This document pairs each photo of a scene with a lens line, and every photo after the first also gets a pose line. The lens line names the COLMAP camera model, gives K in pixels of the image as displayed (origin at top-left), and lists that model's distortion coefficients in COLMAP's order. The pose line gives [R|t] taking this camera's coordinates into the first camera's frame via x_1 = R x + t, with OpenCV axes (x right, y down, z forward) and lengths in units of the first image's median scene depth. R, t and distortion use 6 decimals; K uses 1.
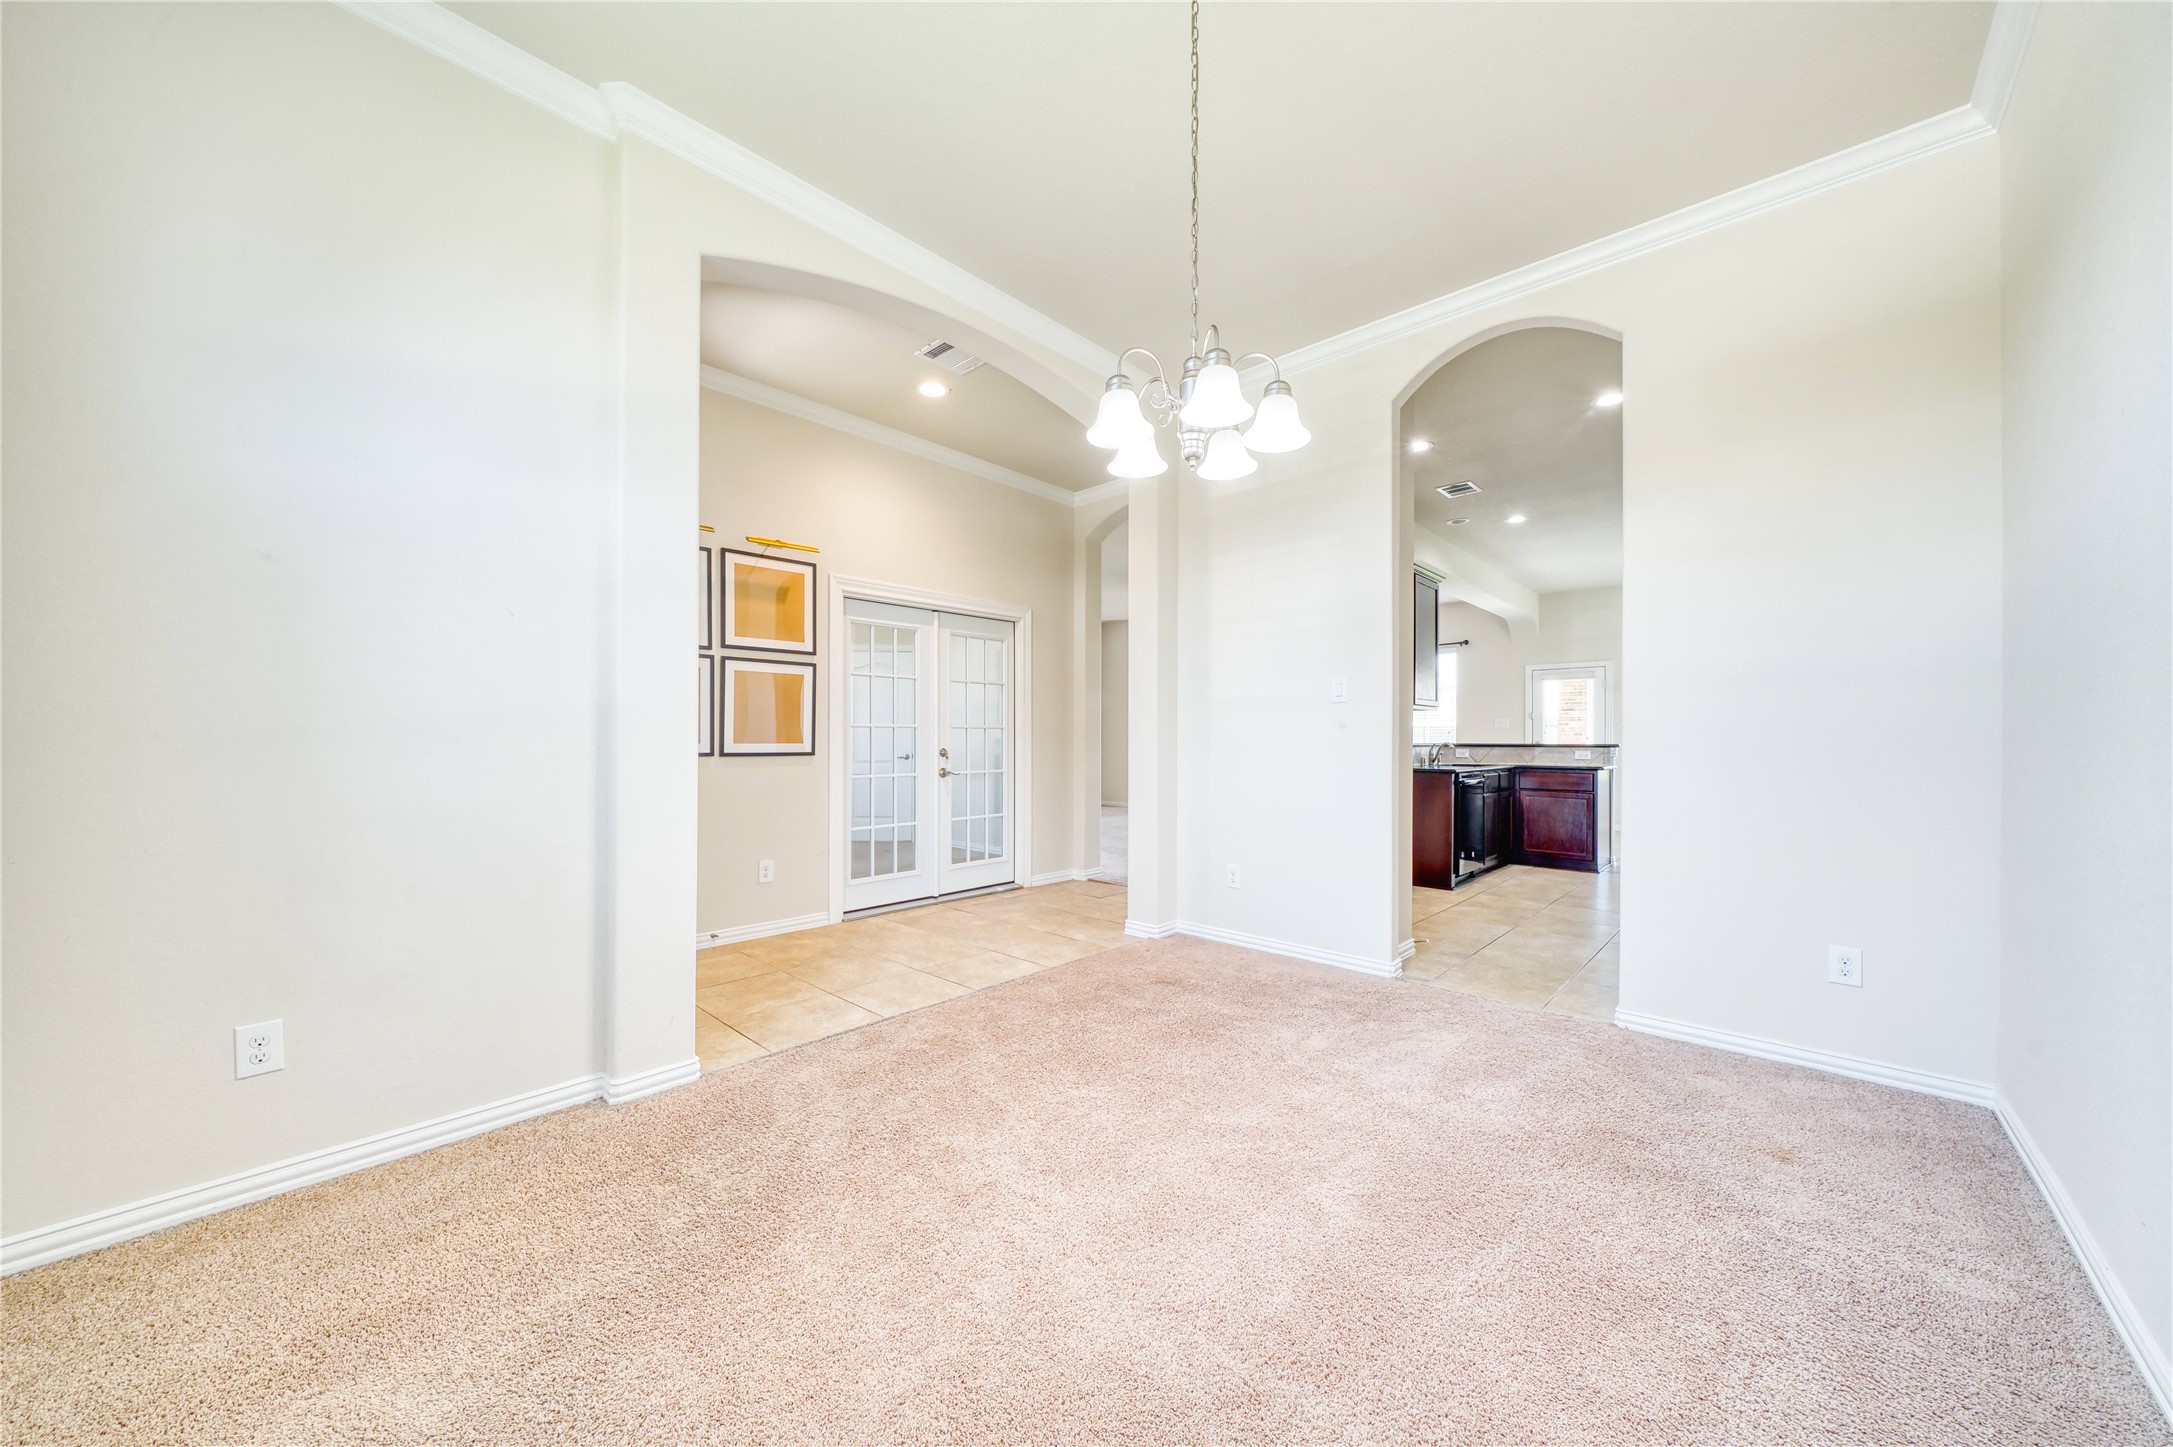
lens RADIAL K [[747.1, 0, 1084.0], [0, 747.1, 735.4], [0, 0, 1]] dist [-0.009154, 0.000654]
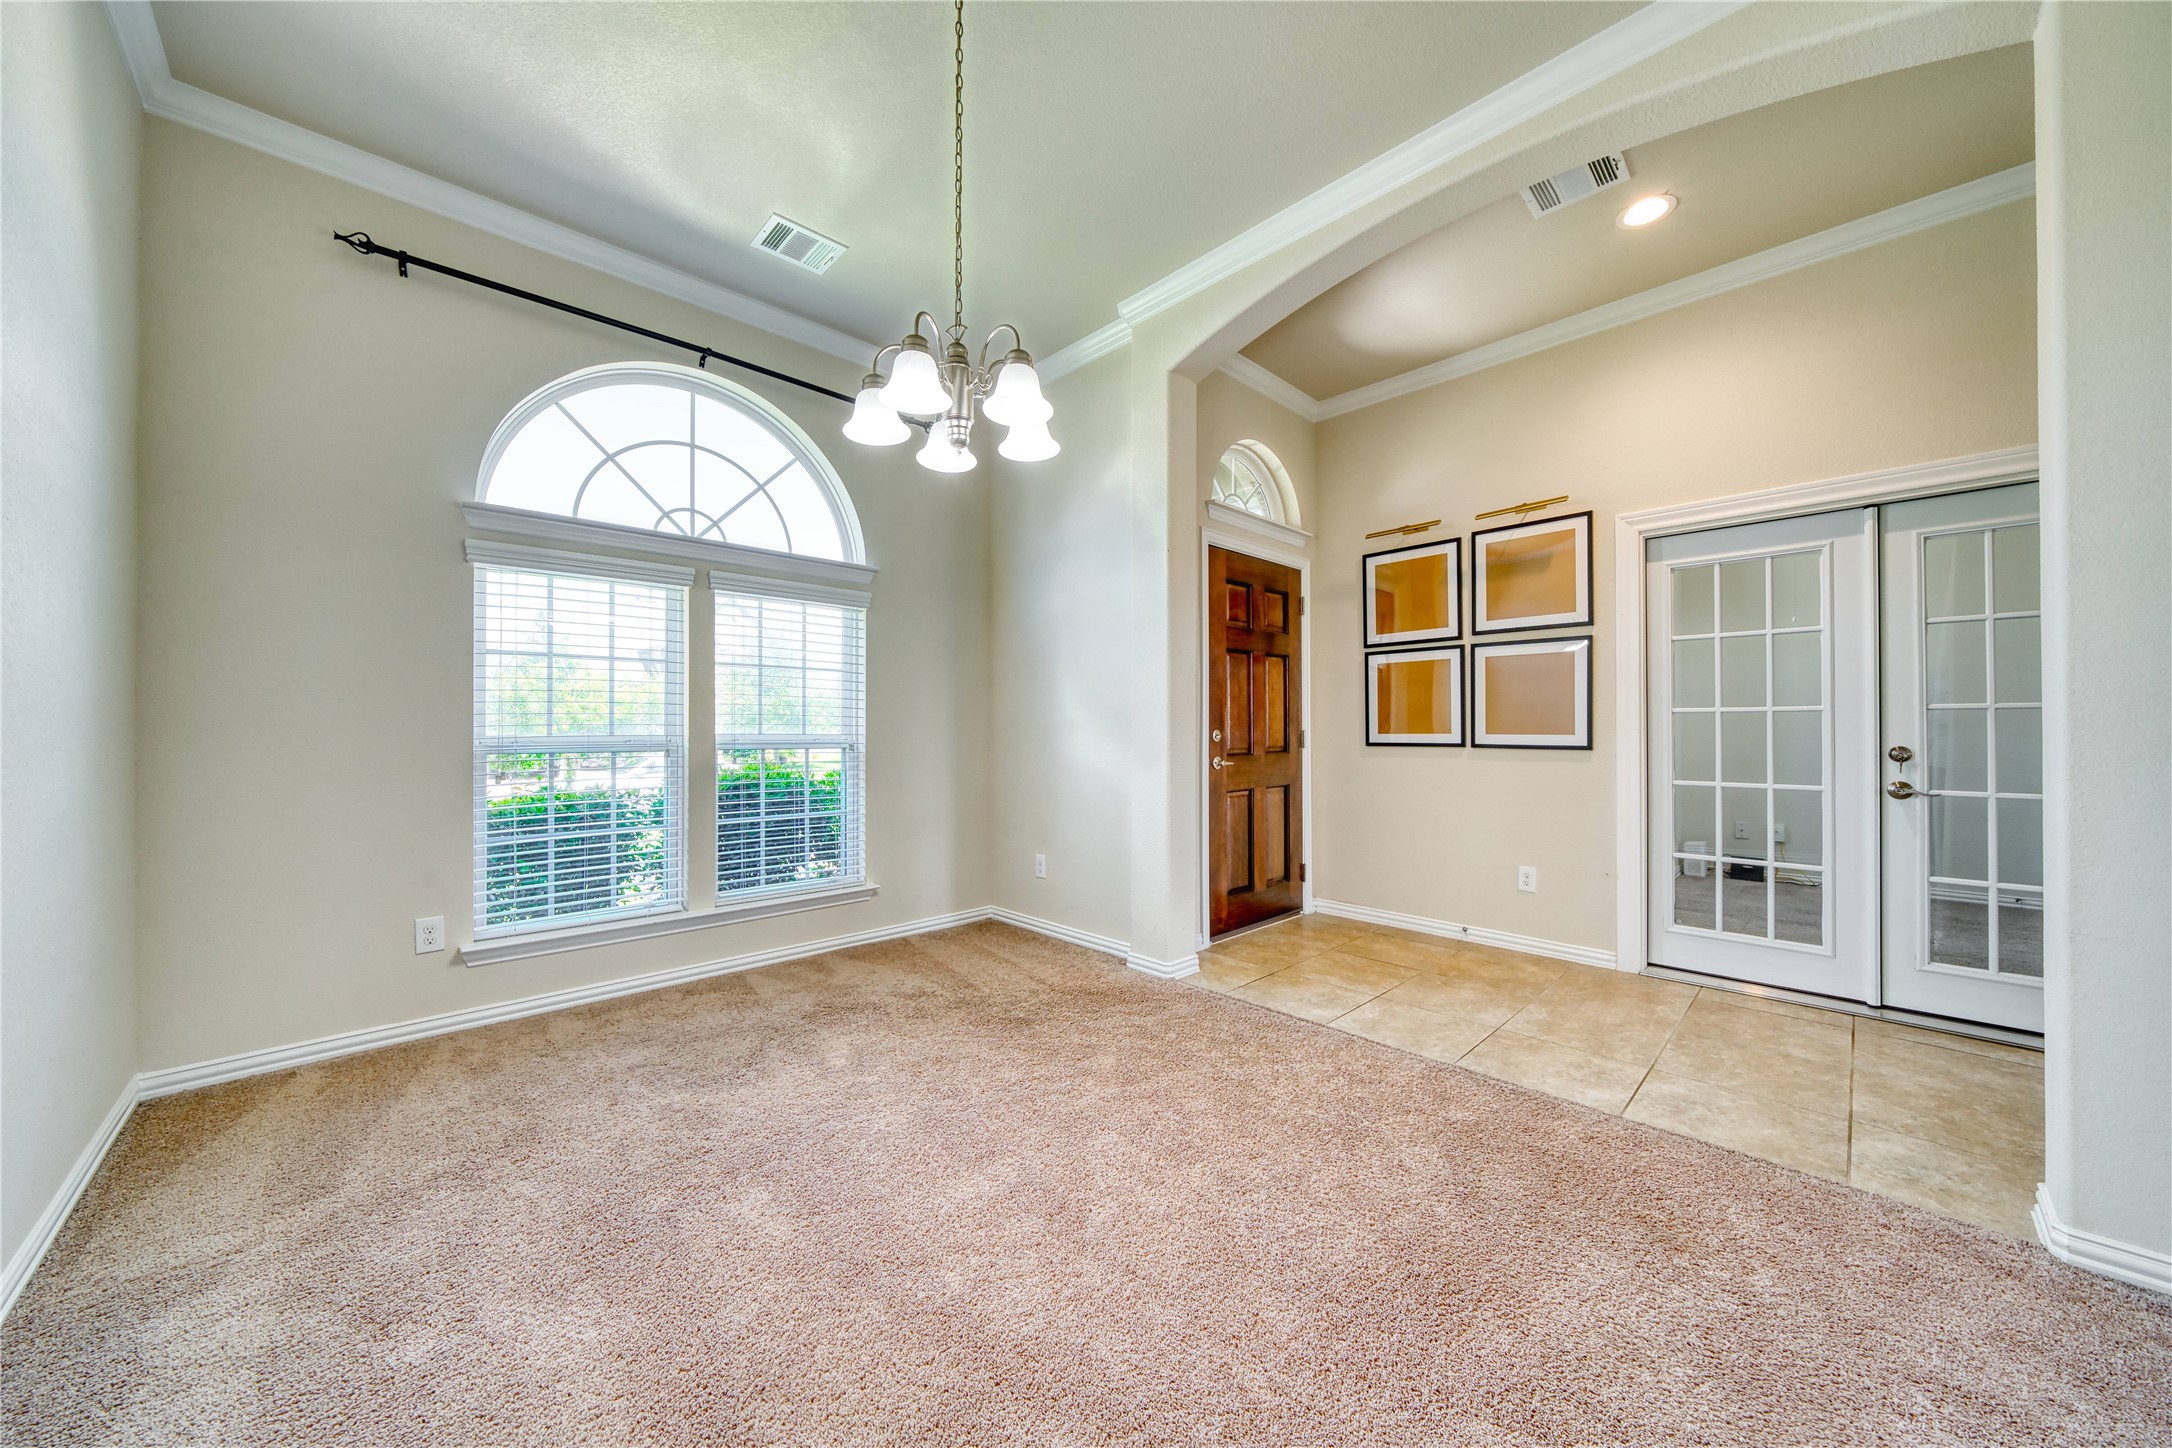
lens RADIAL K [[746.8, 0, 1085.3], [0, 746.8, 725.1], [0, 0, 1]] dist [-0.009154, 0.000654]
pose [[-0.044519, -0.005102, -0.998996, 0.484722], [0.003786, 0.999979, -0.005276, 0.002094], [0.999001, -0.004017, -0.044498, 0.519049]]
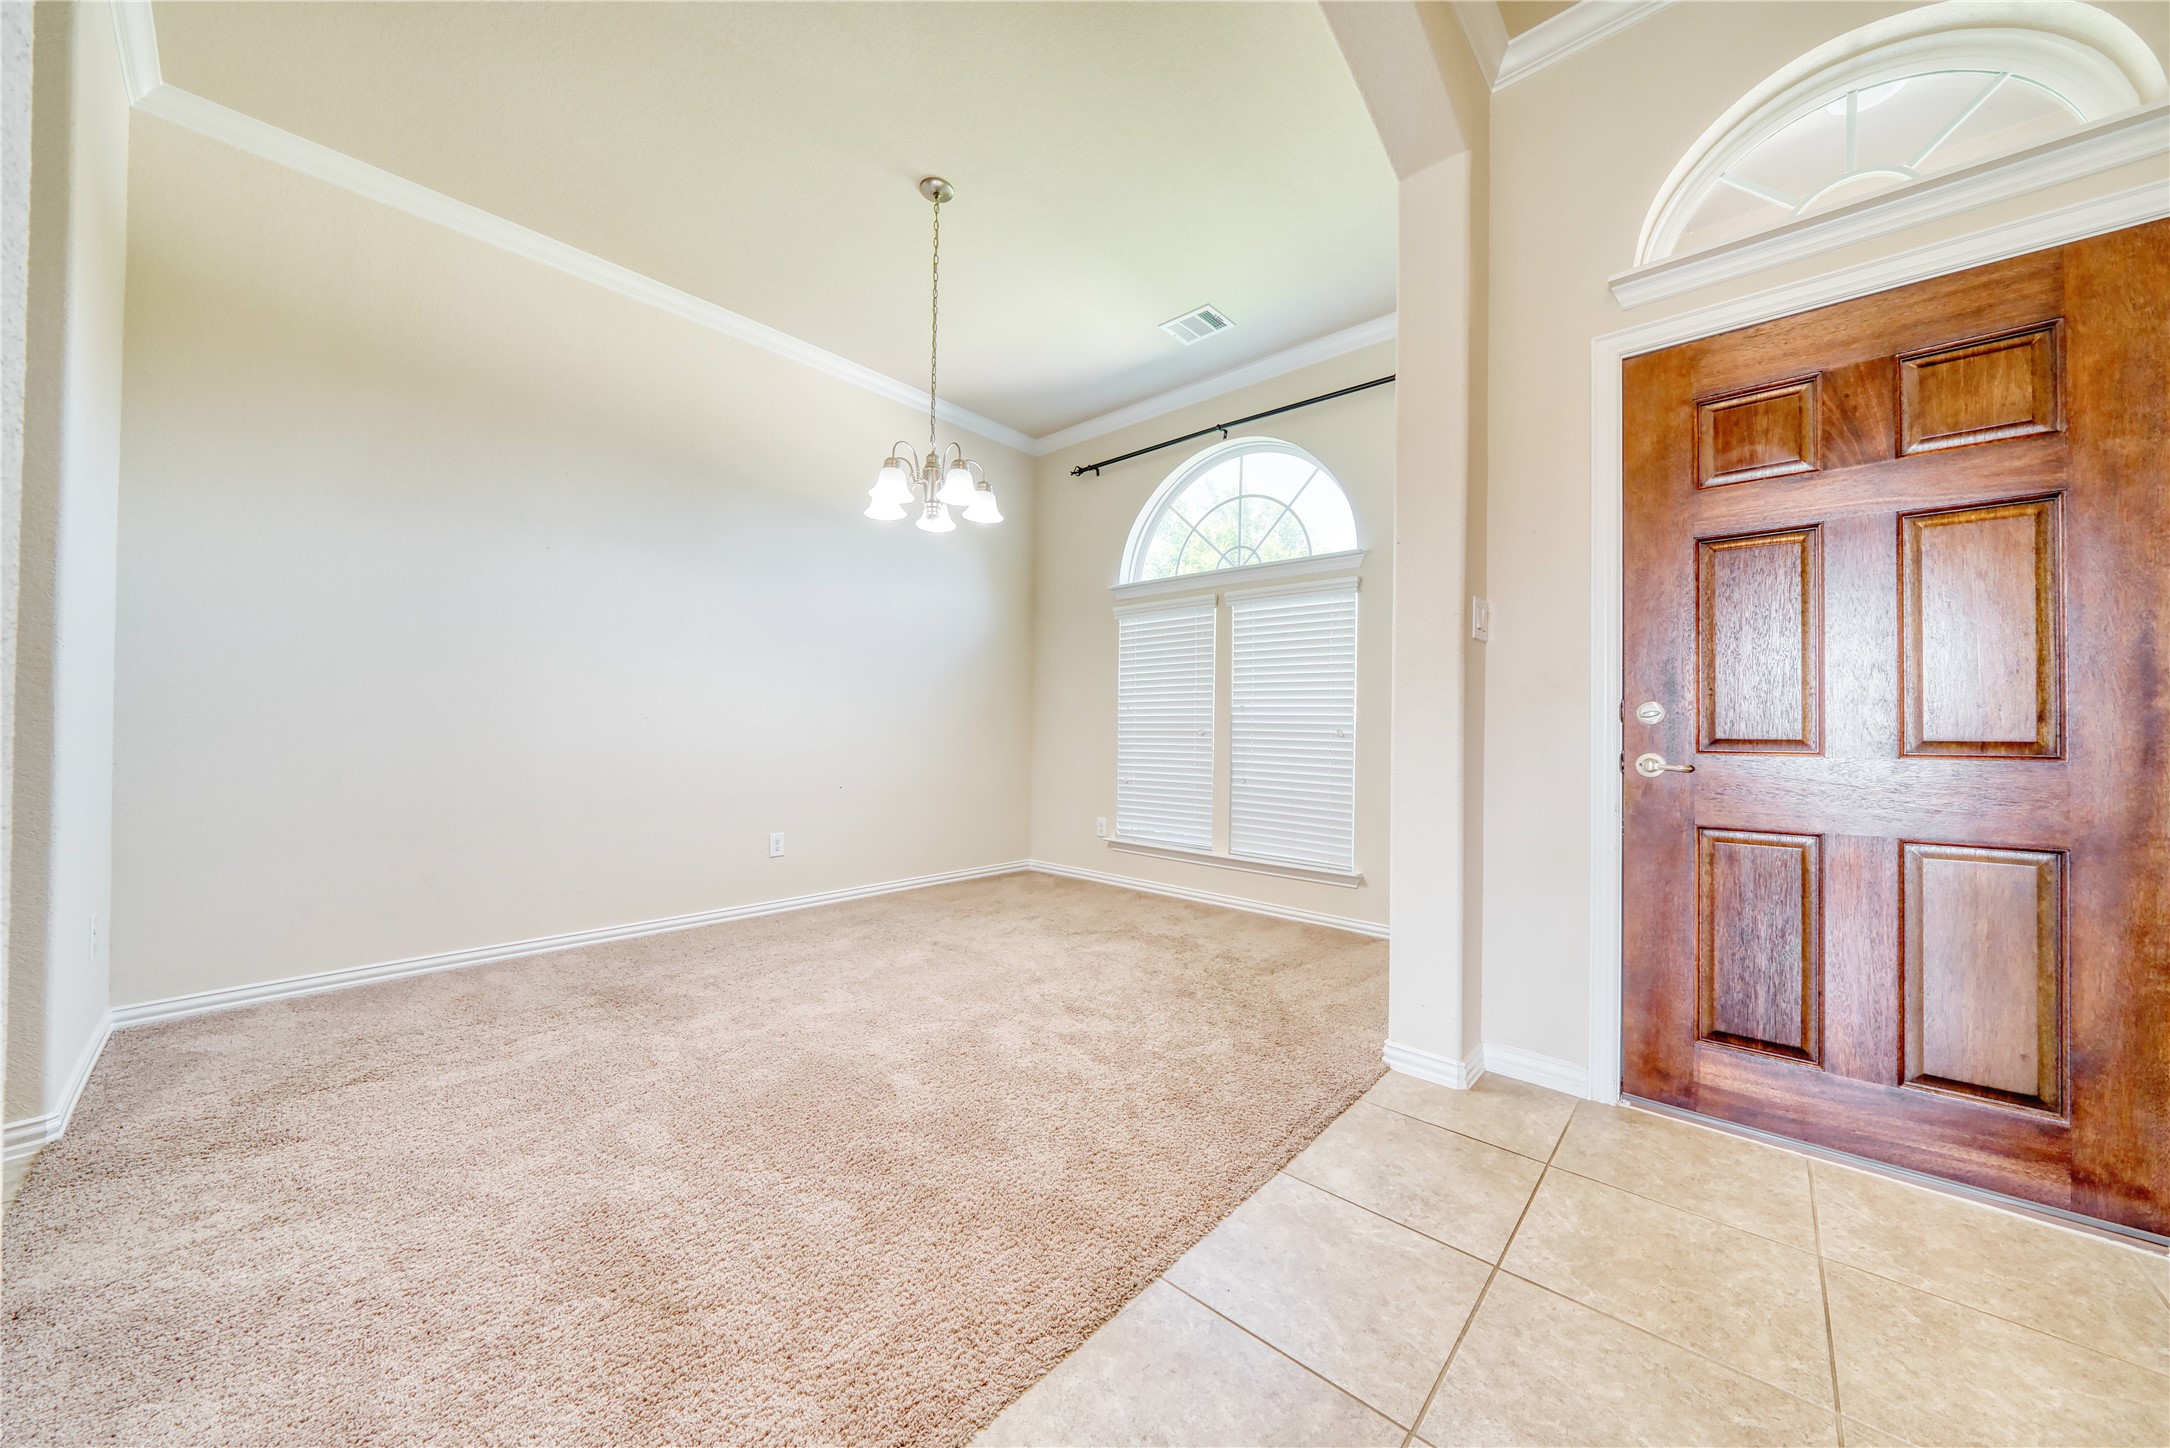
lens RADIAL K [[746.1, 0, 1082.9], [0, 746.1, 722.5], [0, 0, 1]] dist [-0.009154, 0.000654]
pose [[-0.999440, -0.018117, -0.028134, -0.063880], [-0.017667, 0.999713, -0.016181, 0.031597], [0.028419, -0.015675, -0.999473, 1.103013]]
